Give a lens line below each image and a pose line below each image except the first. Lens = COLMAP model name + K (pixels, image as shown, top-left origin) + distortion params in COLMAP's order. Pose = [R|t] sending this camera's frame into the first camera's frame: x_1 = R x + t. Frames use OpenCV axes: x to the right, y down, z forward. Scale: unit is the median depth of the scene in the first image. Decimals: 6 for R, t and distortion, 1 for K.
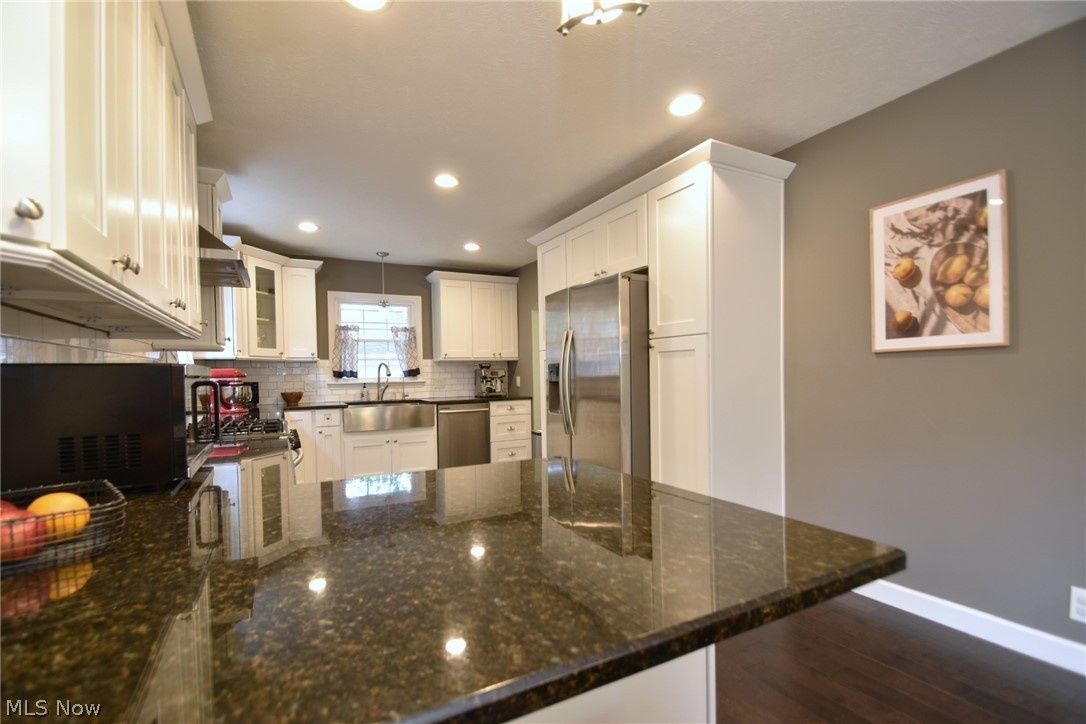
lens RADIAL K [[481.8, 0, 541.0], [0, 481.8, 369.6], [0, 0, 1]] dist [-0.000771, -0.000250]
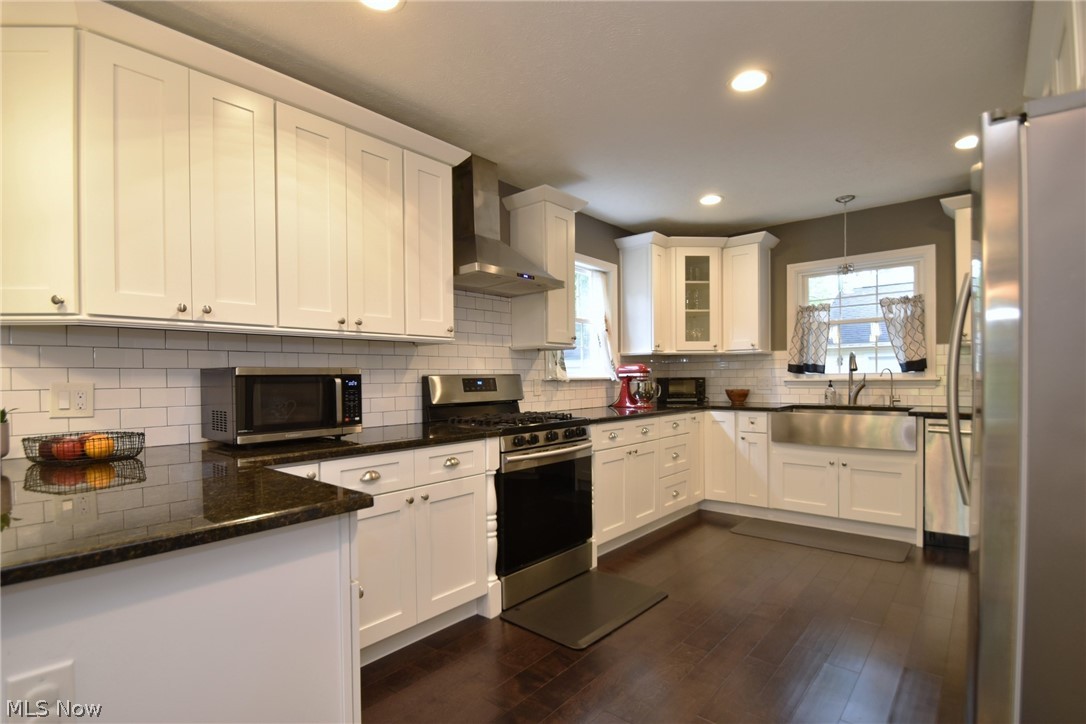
lens RADIAL K [[534.9, 0, 543.0], [0, 534.9, 362.0], [0, 0, 1]] dist [0.000757, 0.000079]
pose [[0.352098, -0.015392, -0.935837, 0.249673], [0.014576, 0.999834, -0.010960, 0.002320], [0.935850, -0.009782, 0.352263, 0.299767]]
